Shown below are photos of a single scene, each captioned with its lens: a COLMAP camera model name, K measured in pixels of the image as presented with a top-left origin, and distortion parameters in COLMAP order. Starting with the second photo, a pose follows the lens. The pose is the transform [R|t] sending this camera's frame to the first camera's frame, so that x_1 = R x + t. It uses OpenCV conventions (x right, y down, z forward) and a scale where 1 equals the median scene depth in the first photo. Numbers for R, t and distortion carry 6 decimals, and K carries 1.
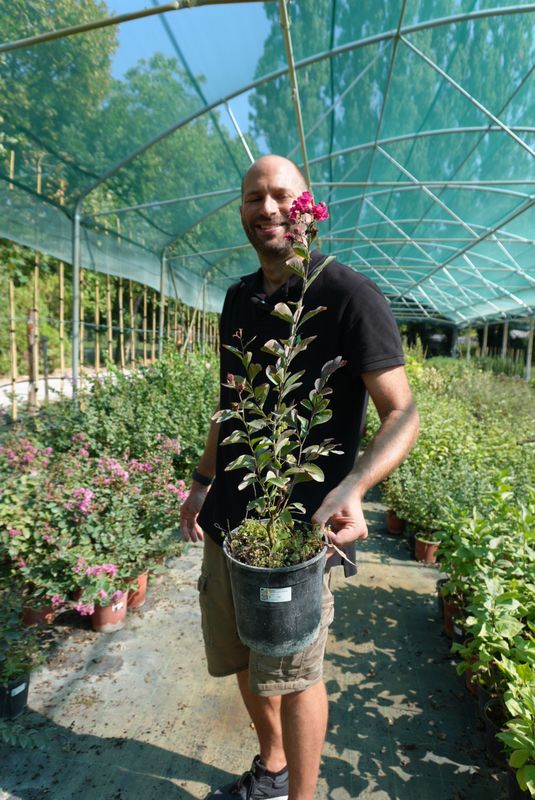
lens RADIAL K [[551.5, 0, 266.3], [0, 551.5, 398.4], [0, 0, 1]] dist [-0.001277, 0.006373]
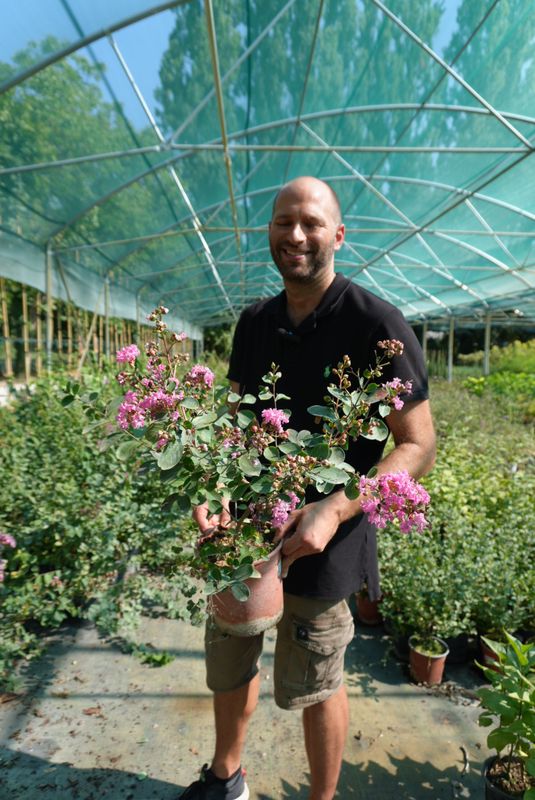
lens RADIAL K [[551.5, 0, 269.4], [0, 551.5, 402.8], [0, 0, 1]] dist [-0.001277, 0.006373]
pose [[0.988113, -0.039079, 0.148677, 0.004583], [0.039332, 0.999225, 0.001236, -0.012889], [-0.148610, 0.004627, 0.988885, 0.101896]]
